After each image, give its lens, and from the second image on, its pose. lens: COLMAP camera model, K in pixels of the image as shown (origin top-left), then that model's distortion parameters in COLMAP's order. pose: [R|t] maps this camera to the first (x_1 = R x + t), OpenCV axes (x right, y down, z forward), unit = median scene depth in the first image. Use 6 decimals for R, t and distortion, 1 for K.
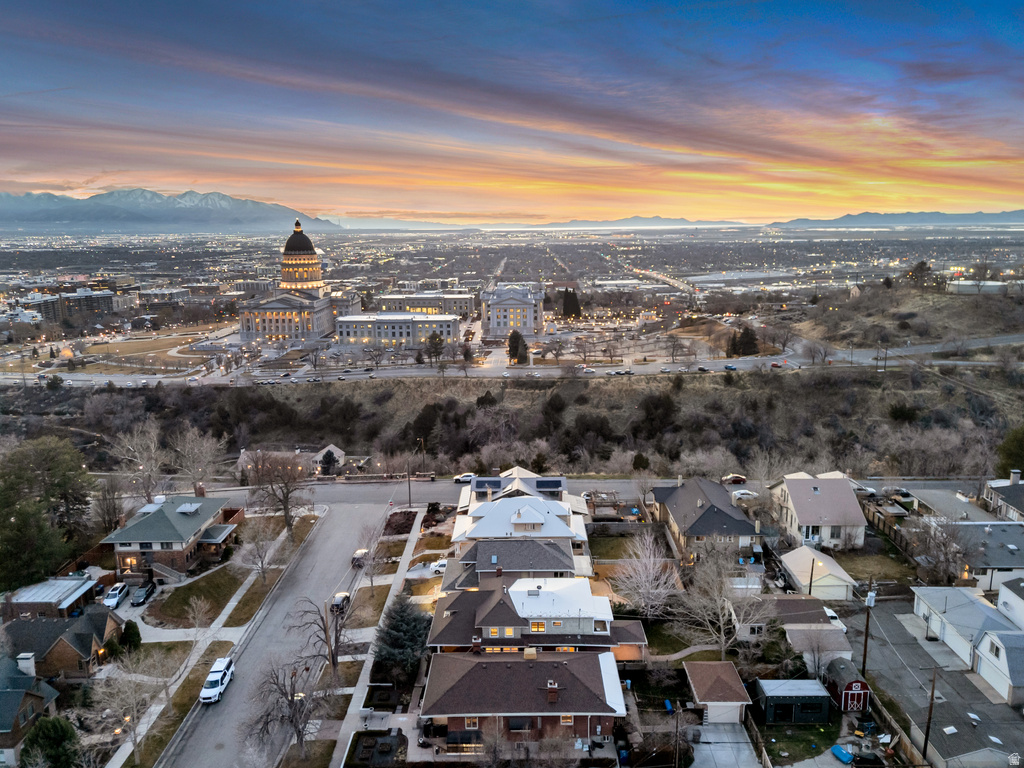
lens RADIAL K [[752.9, 0, 513.5], [0, 752.9, 382.2], [0, 0, 1]] dist [0.076340, -0.072564]
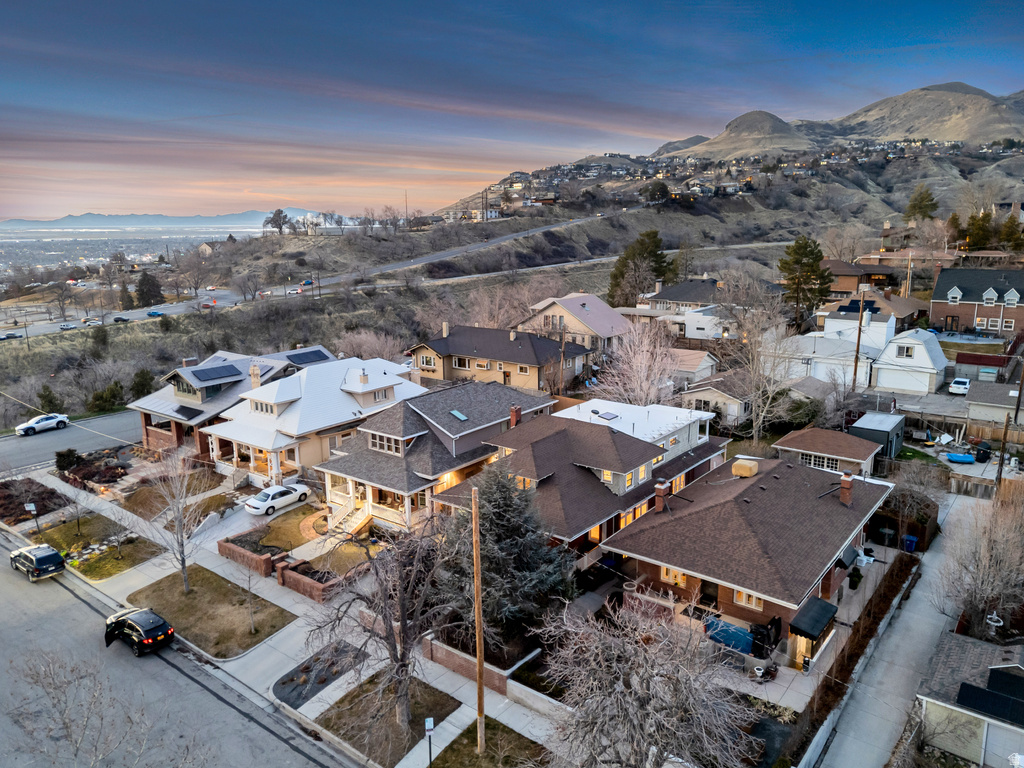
lens RADIAL K [[752.9, 0, 513.5], [0, 752.9, 382.2], [0, 0, 1]] dist [0.076340, -0.072564]
pose [[0.605354, -0.166852, 0.778271, -0.133475], [0.169273, 0.982402, 0.078951, 0.053340], [-0.777748, 0.083947, 0.622945, 0.190404]]
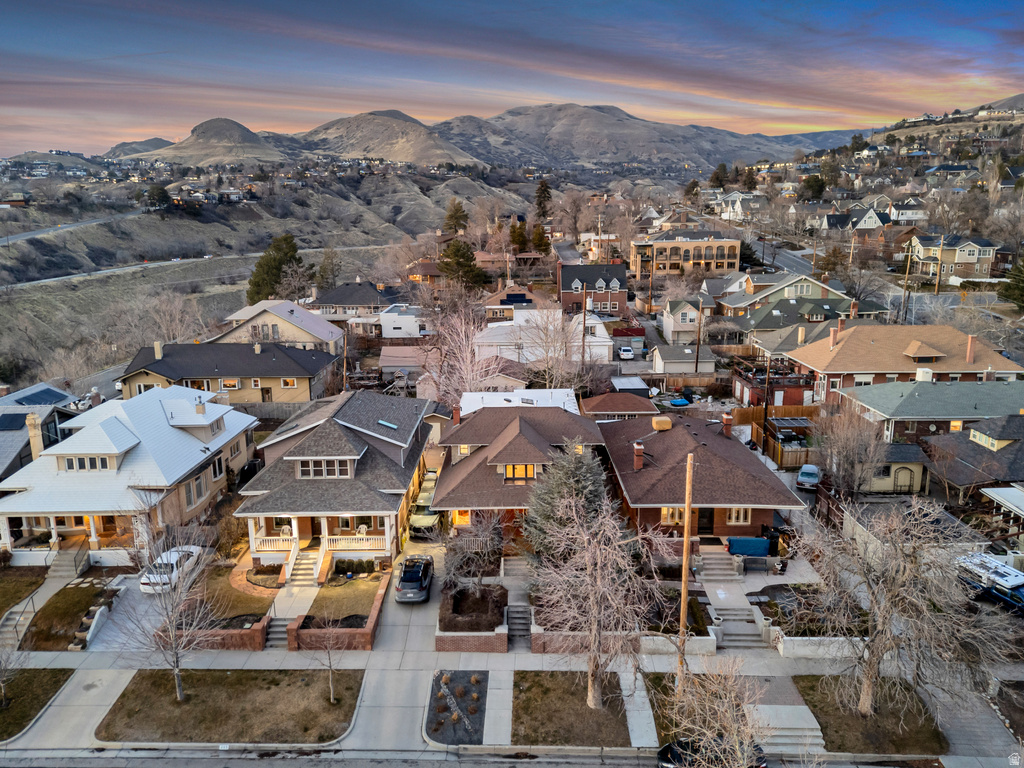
lens RADIAL K [[752.9, 0, 513.5], [0, 752.9, 382.2], [0, 0, 1]] dist [0.076340, -0.072564]
pose [[-0.007612, -0.198822, 0.980006, -0.165830], [0.214625, 0.956870, 0.195795, 0.037514], [-0.976667, 0.211824, 0.035389, 0.274480]]
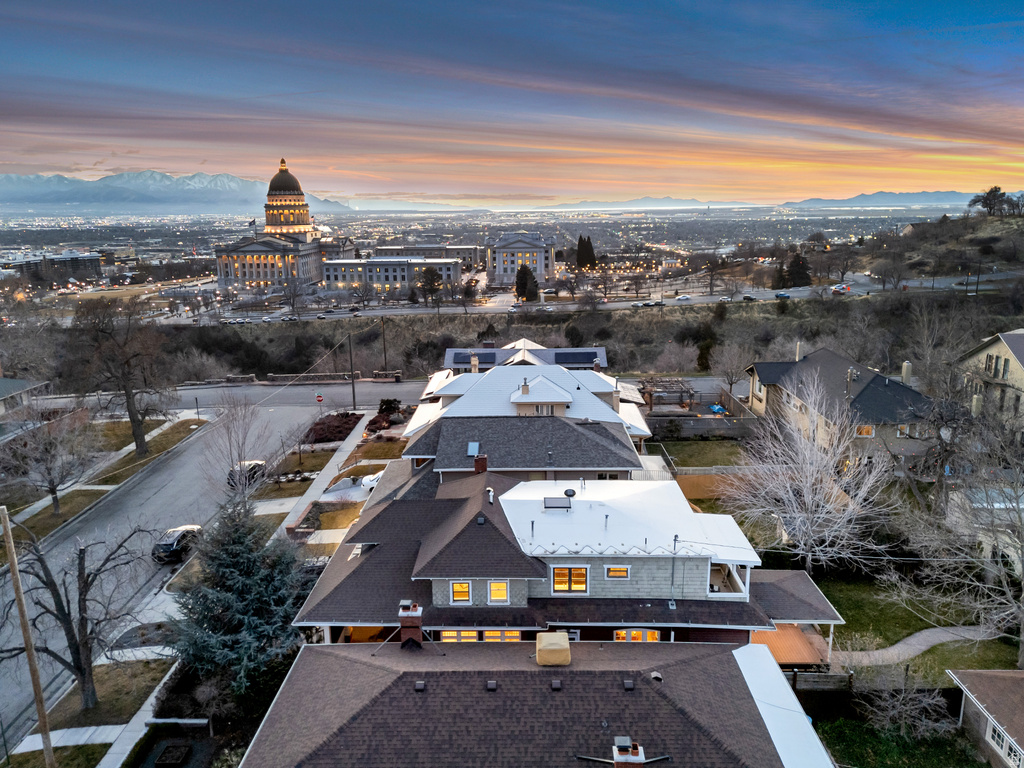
lens RADIAL K [[752.9, 0, 513.5], [0, 752.9, 382.2], [0, 0, 1]] dist [0.076340, -0.072564]
pose [[0.999922, 0.000742, -0.012503, 0.001921], [-0.000451, 0.999729, 0.023280, 0.055775], [0.012516, -0.023272, 0.999651, 0.160715]]
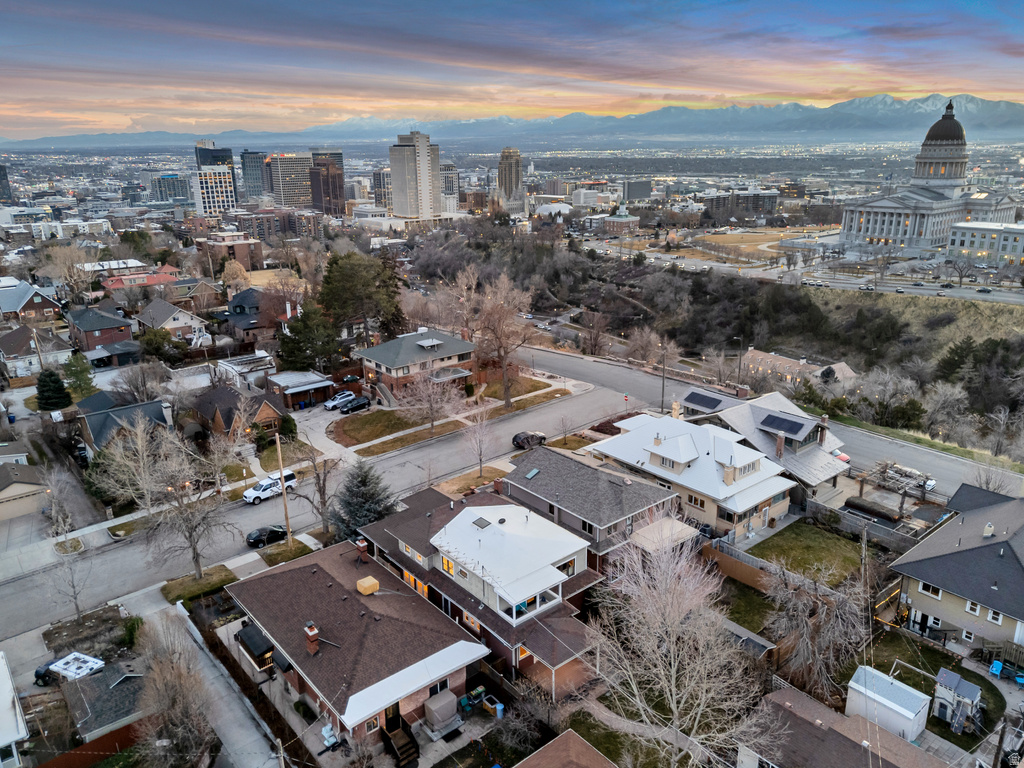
lens RADIAL K [[752.9, 0, 513.5], [0, 752.9, 382.2], [0, 0, 1]] dist [0.076340, -0.072564]
pose [[0.647128, 0.233438, -0.725763, 0.142074], [-0.150851, 0.972354, 0.178246, 0.007909], [0.747308, -0.005866, 0.664452, 0.158641]]
